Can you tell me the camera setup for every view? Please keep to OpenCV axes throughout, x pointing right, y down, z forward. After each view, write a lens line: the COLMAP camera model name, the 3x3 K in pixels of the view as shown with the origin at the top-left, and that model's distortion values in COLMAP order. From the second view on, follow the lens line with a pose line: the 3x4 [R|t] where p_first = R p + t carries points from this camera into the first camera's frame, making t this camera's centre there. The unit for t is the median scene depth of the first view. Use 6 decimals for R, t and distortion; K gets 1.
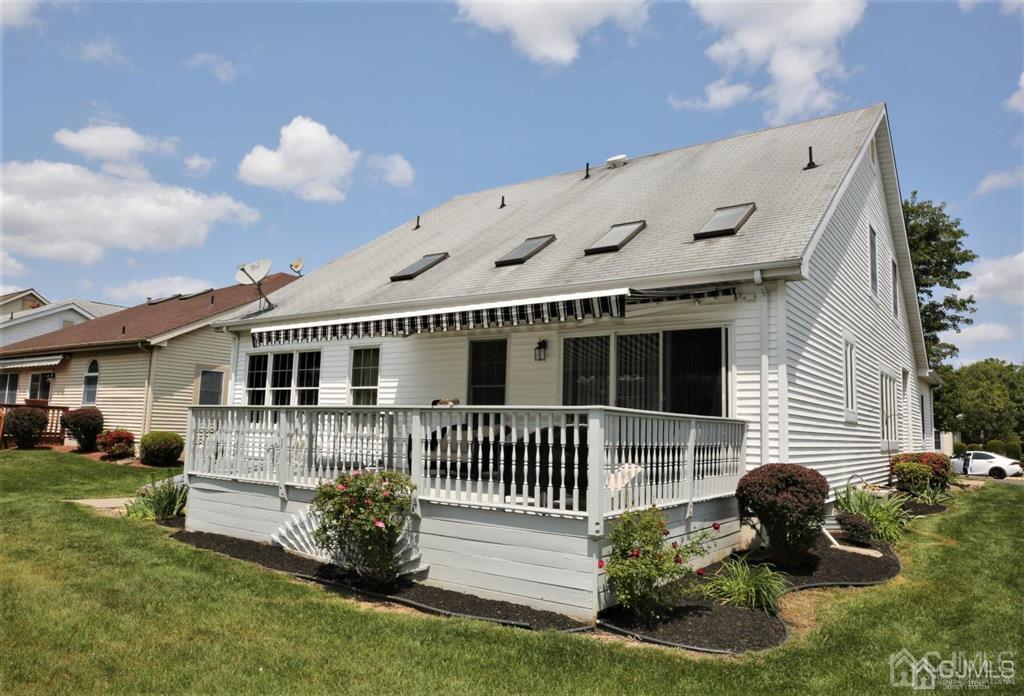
lens RADIAL K [[689.0, 0, 505.2], [0, 689.0, 345.4], [0, 0, 1]] dist [0.006722, -0.000423]
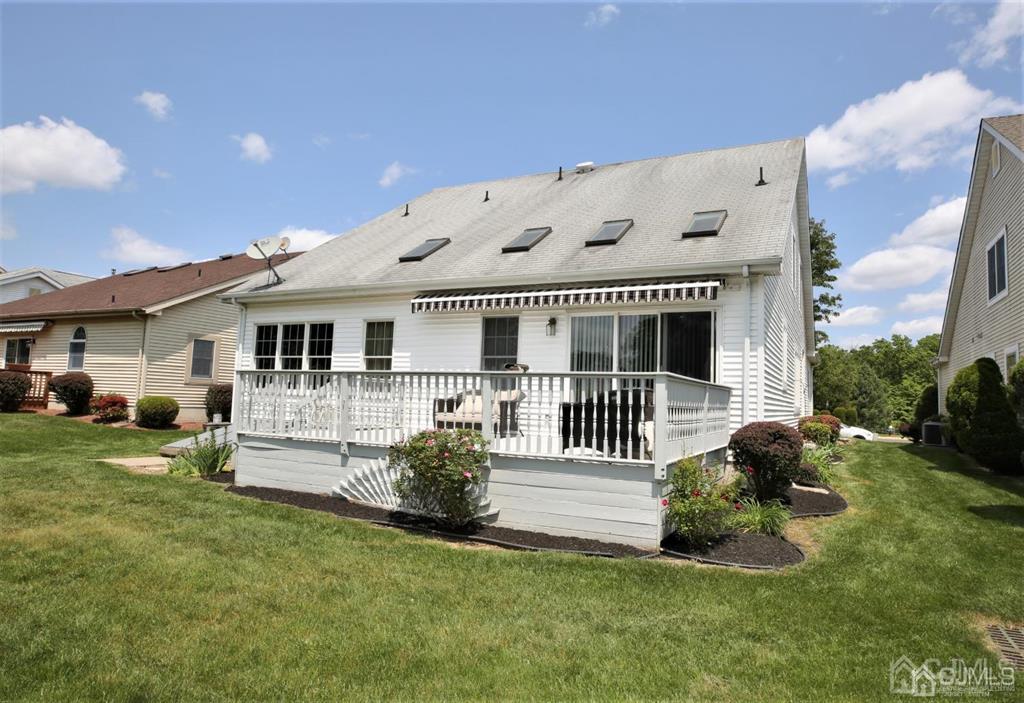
lens RADIAL K [[602.9, 0, 520.0], [0, 602.9, 350.8], [0, 0, 1]] dist [-0.018891, -0.001699]
pose [[0.984598, 0.018937, 0.173804, -0.170188], [-0.025785, 0.998974, 0.037228, 0.010894], [-0.172921, -0.041136, 0.984076, 0.010638]]
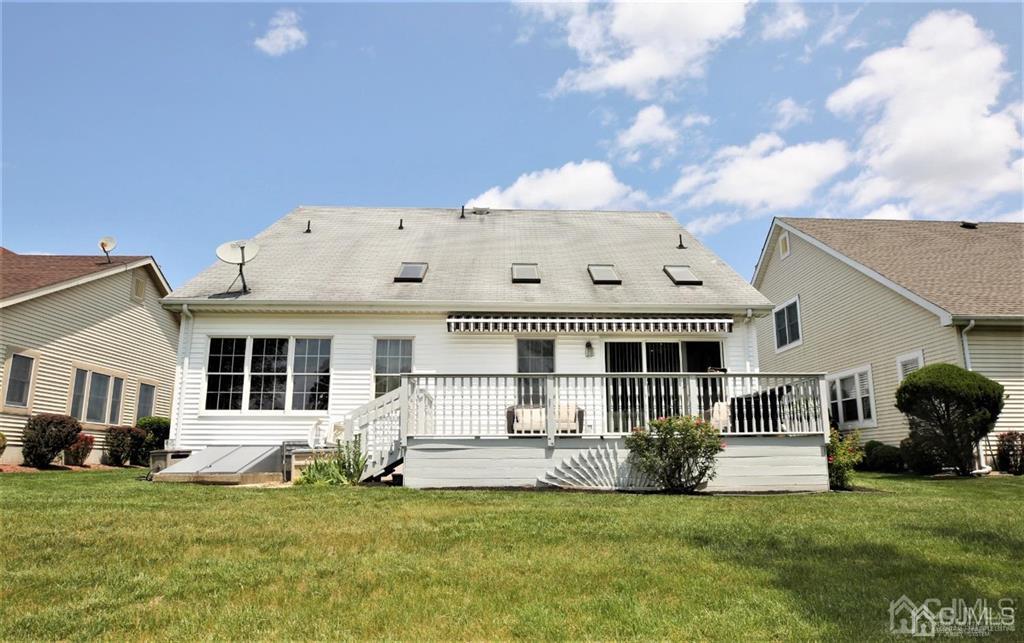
lens RADIAL K [[657.8, 0, 504.0], [0, 657.8, 331.0], [0, 0, 1]] dist [-0.020545, 0.012307]
pose [[0.785203, 0.093429, 0.612150, -0.842732], [-0.048734, 0.994810, -0.089321, 0.091564], [-0.617318, 0.040303, 0.785680, 0.082544]]
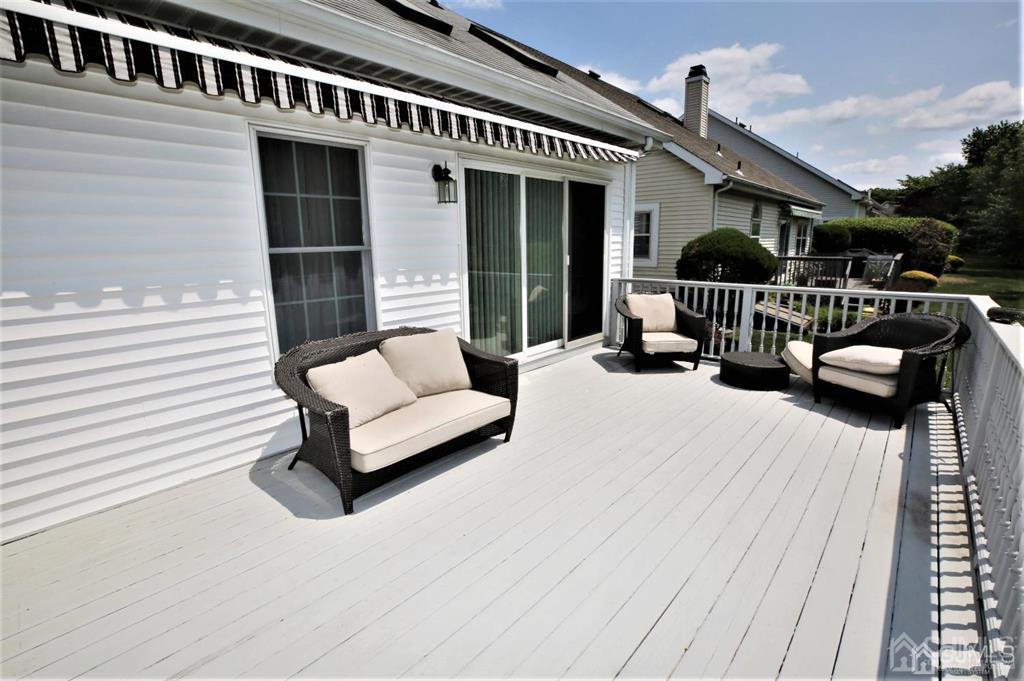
lens RADIAL K [[487.1, 0, 519.4], [0, 487.1, 338.1], [0, 0, 1]] dist [-0.030354, 0.006896]
pose [[0.050159, -0.225130, 0.973037, -0.344432], [-0.097417, 0.968515, 0.229106, 0.030973], [-0.993979, -0.106282, 0.026648, 0.881861]]
